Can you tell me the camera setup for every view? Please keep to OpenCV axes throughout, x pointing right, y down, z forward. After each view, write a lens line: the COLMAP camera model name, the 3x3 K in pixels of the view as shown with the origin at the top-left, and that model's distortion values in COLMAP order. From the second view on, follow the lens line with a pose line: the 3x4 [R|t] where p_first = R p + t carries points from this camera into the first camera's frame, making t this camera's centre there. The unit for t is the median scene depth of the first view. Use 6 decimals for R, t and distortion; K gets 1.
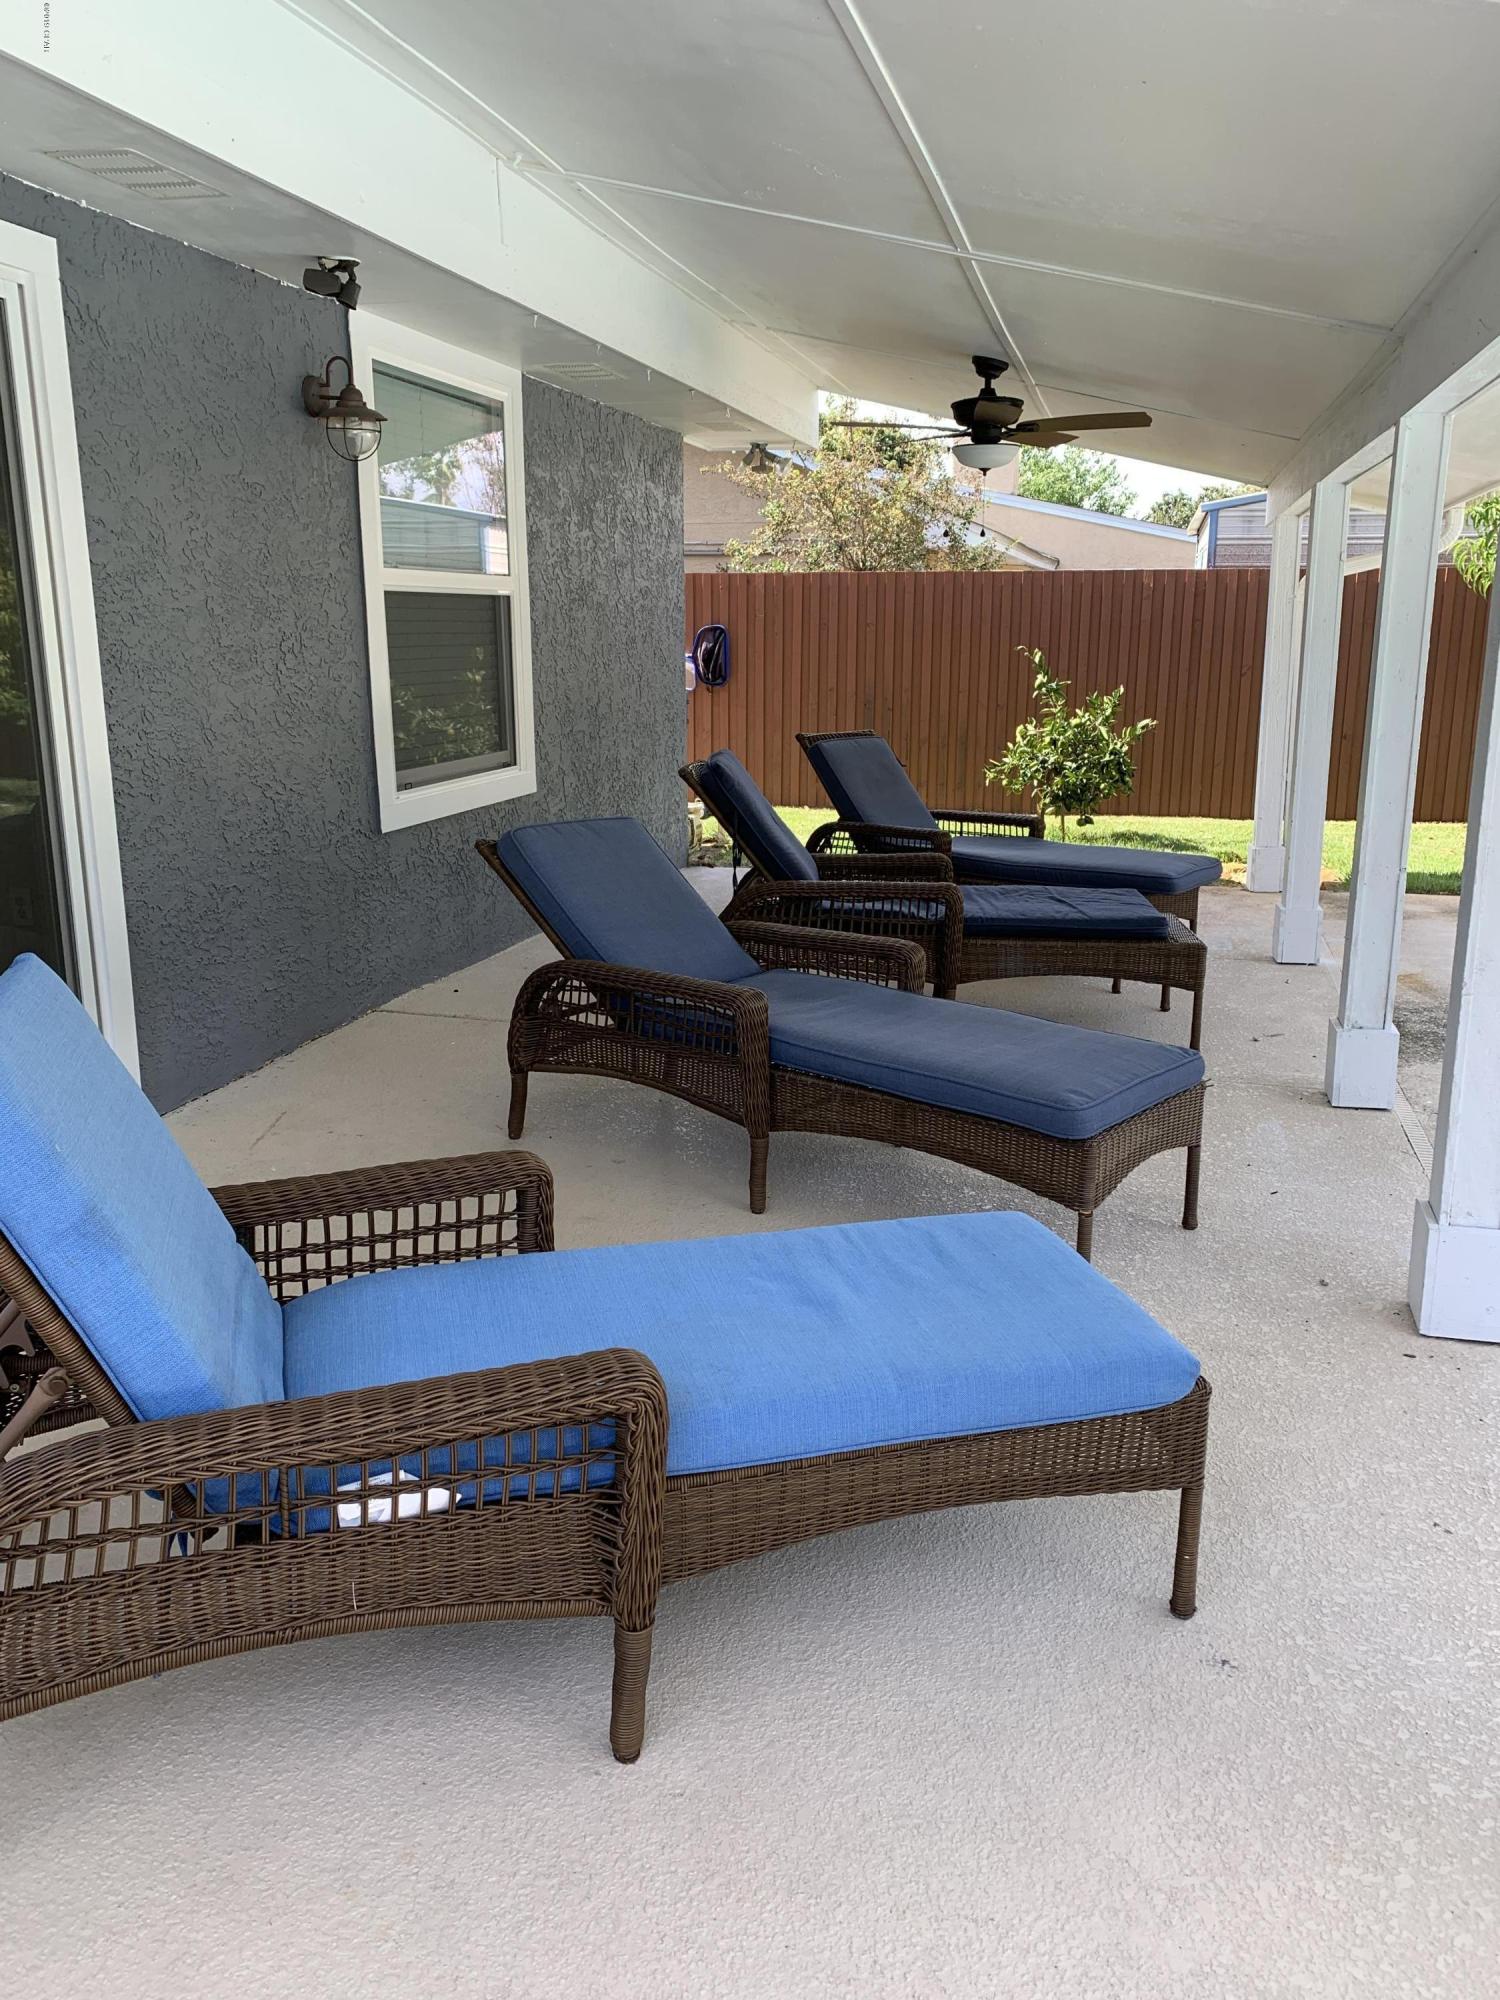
lens RADIAL K [[1515.0, 0, 765.8], [0, 1515.0, 995.4], [0, 0, 1]] dist [0.024100, -0.030792]
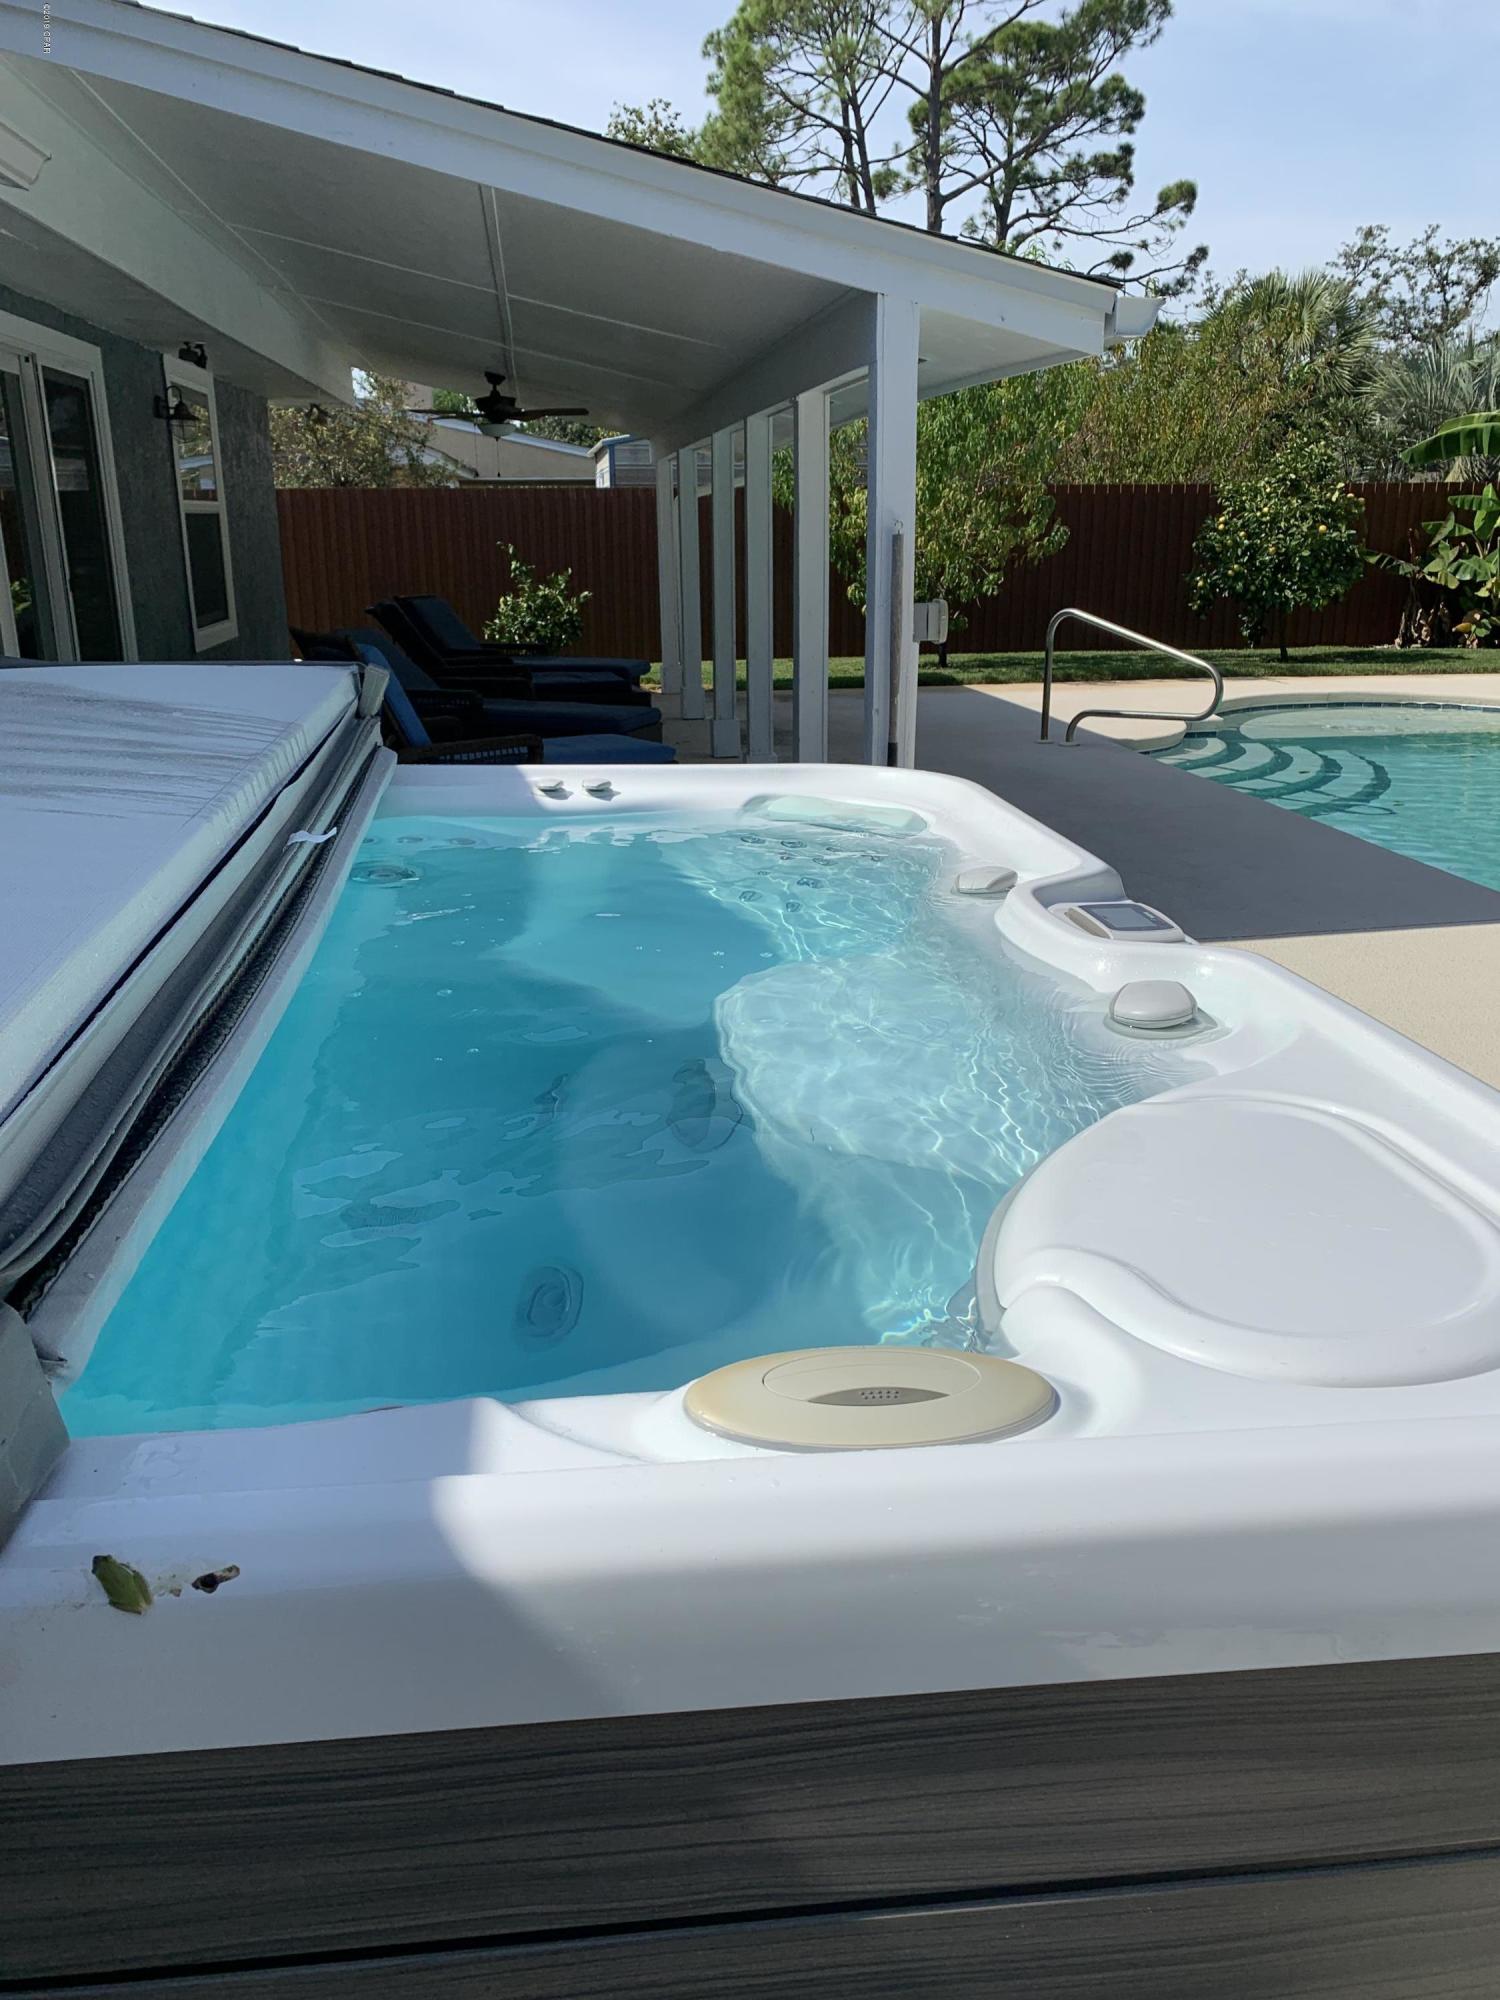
lens RADIAL K [[1515.0, 0, 745.2], [0, 1515.0, 984.1], [0, 0, 1]] dist [0.024100, -0.030792]
pose [[0.931118, -0.114964, 0.346124, -0.168282], [0.096051, 0.992814, 0.071372, 0.112536], [-0.351842, -0.033210, 0.935470, -0.473329]]
